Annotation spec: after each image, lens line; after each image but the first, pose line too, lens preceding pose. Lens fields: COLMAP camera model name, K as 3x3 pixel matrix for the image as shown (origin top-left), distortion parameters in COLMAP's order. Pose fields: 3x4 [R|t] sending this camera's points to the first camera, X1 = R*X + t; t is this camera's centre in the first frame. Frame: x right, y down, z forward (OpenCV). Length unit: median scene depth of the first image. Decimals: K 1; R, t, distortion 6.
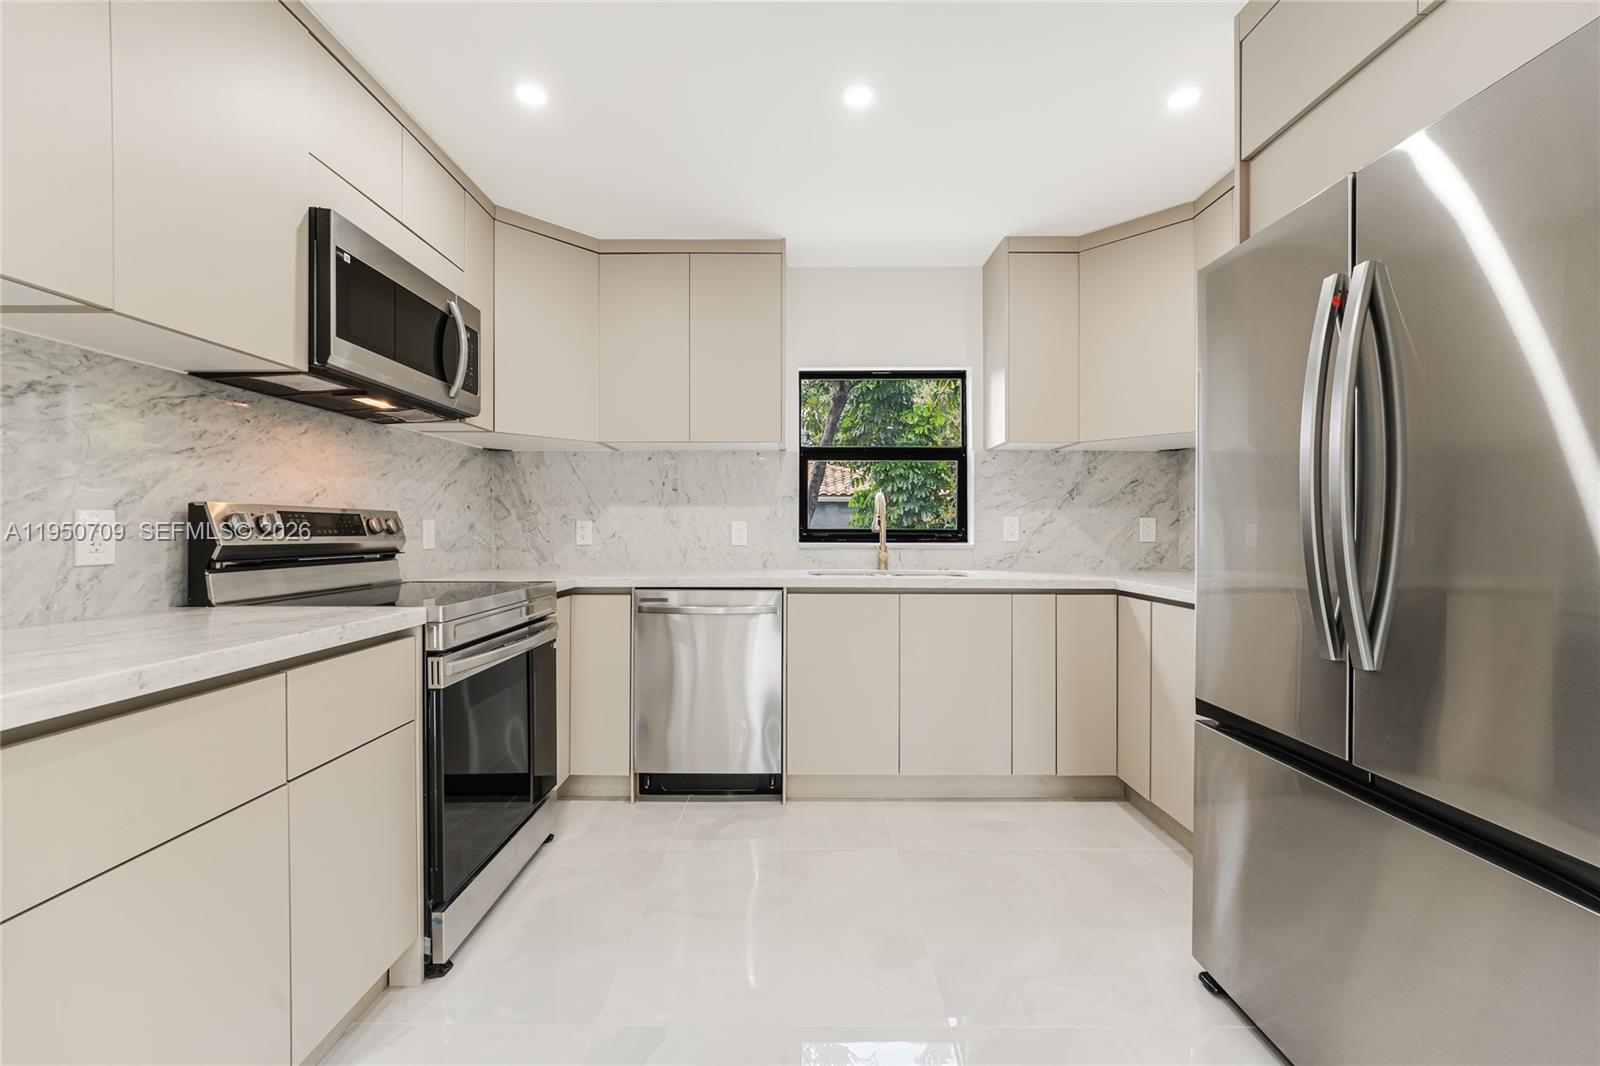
lens RADIAL K [[635.3, 0, 800.0], [0, 635.3, 533.0], [0, 0, 1]] dist [-0.000350, -0.000007]
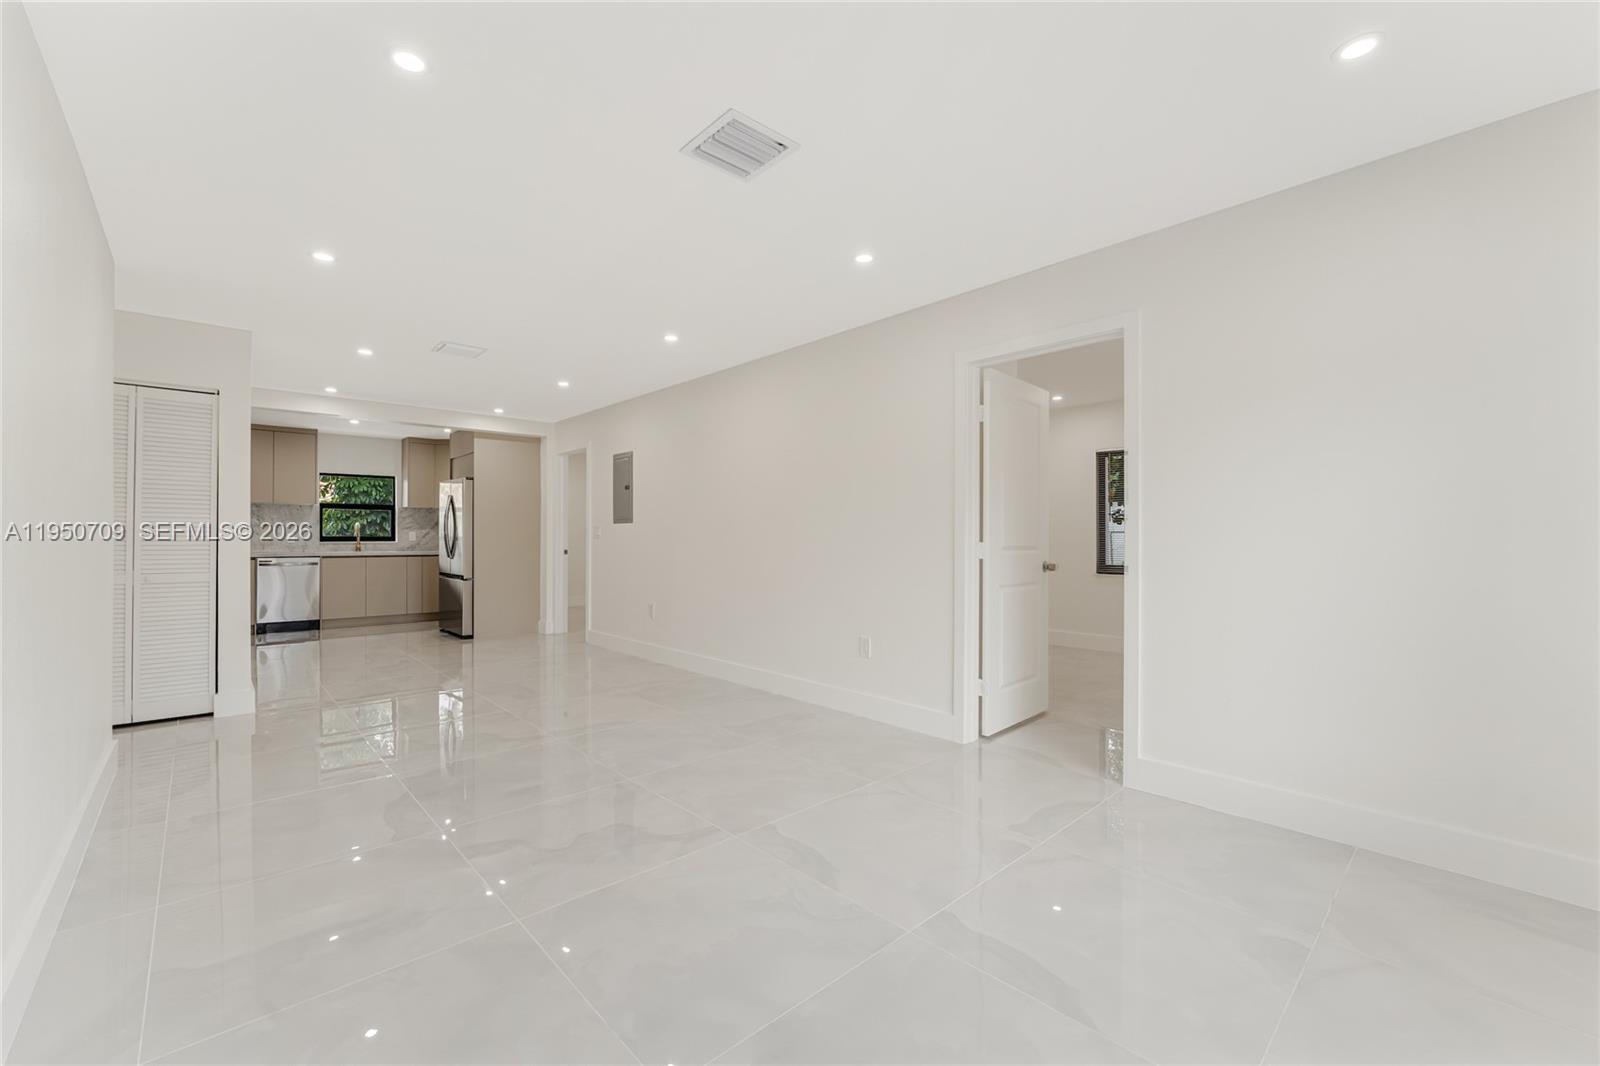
lens RADIAL K [[666.1, 0, 784.9], [0, 666.1, 539.8], [0, 0, 1]] dist [-0.000966, -0.000067]
pose [[0.749860, -0.000575, 0.661596, -0.375833], [0.002187, 0.999996, -0.001609, 0.017790], [-0.661593, 0.002654, 0.749859, -2.284757]]
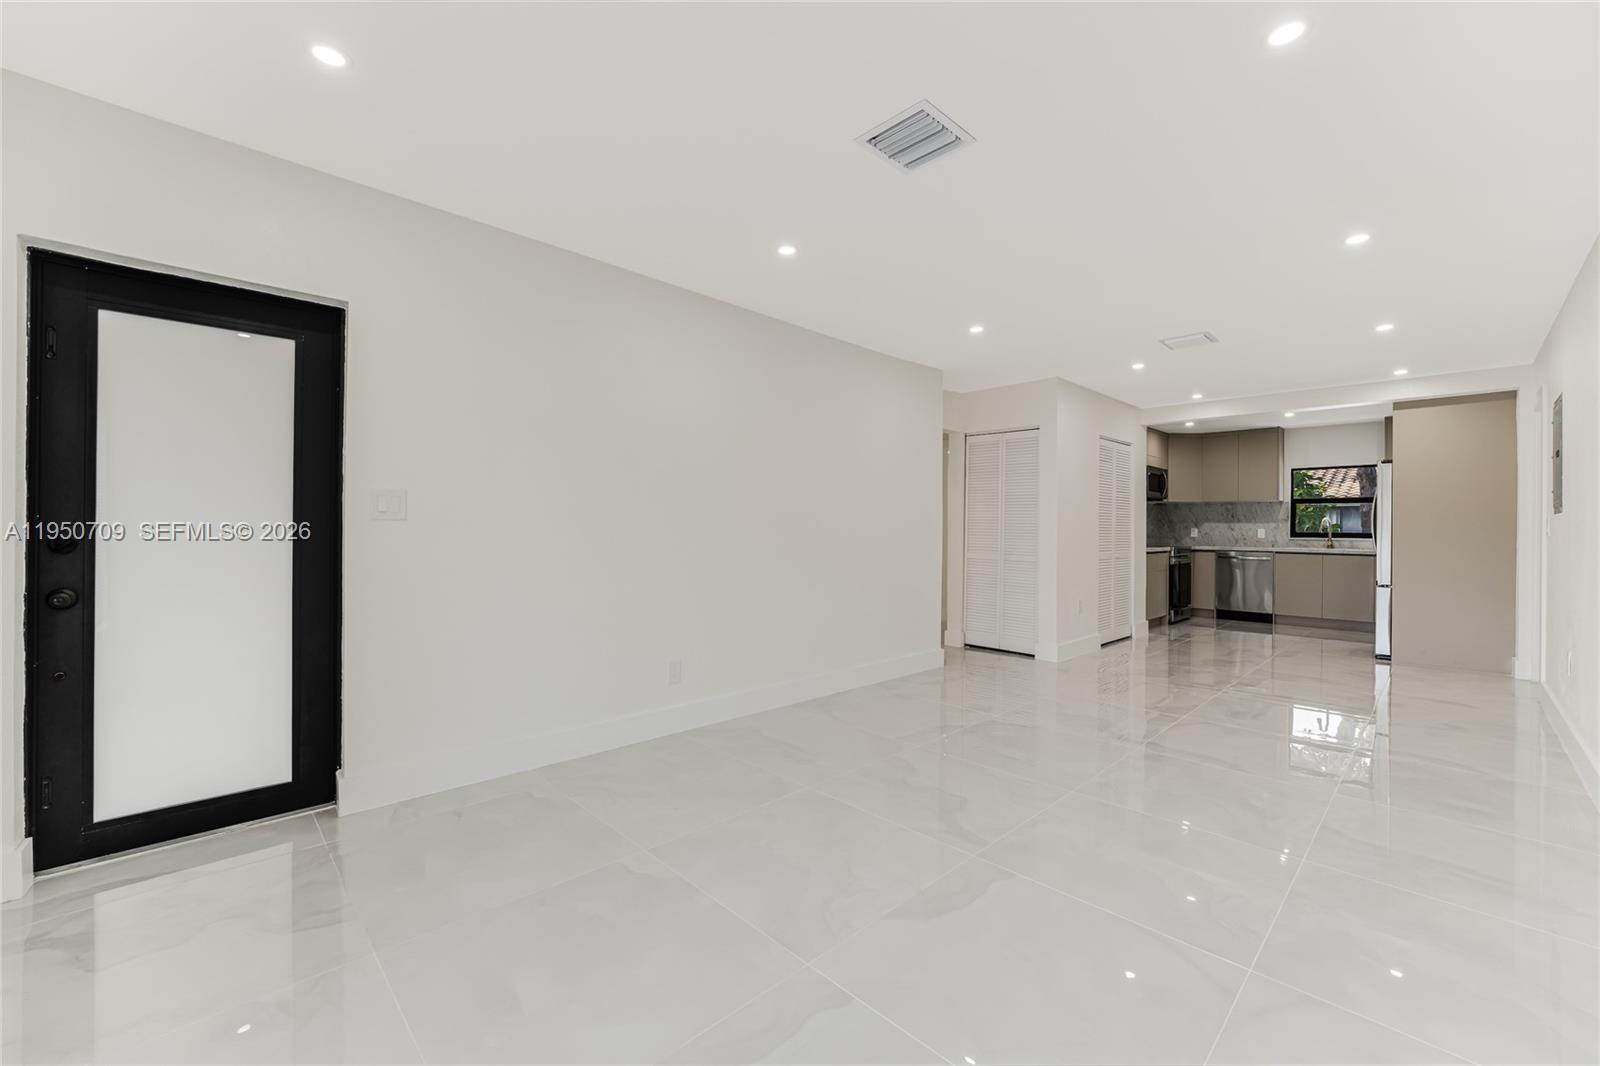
lens RADIAL K [[645.9, 0, 800.0], [0, 645.9, 533.0], [0, 0, 1]] dist [-0.000863, -0.000059]
pose [[0.712159, 0.010287, -0.701943, 0.428955], [-0.012396, 0.999921, 0.002078, 0.017451], [0.701908, 0.007222, 0.712231, -2.287265]]
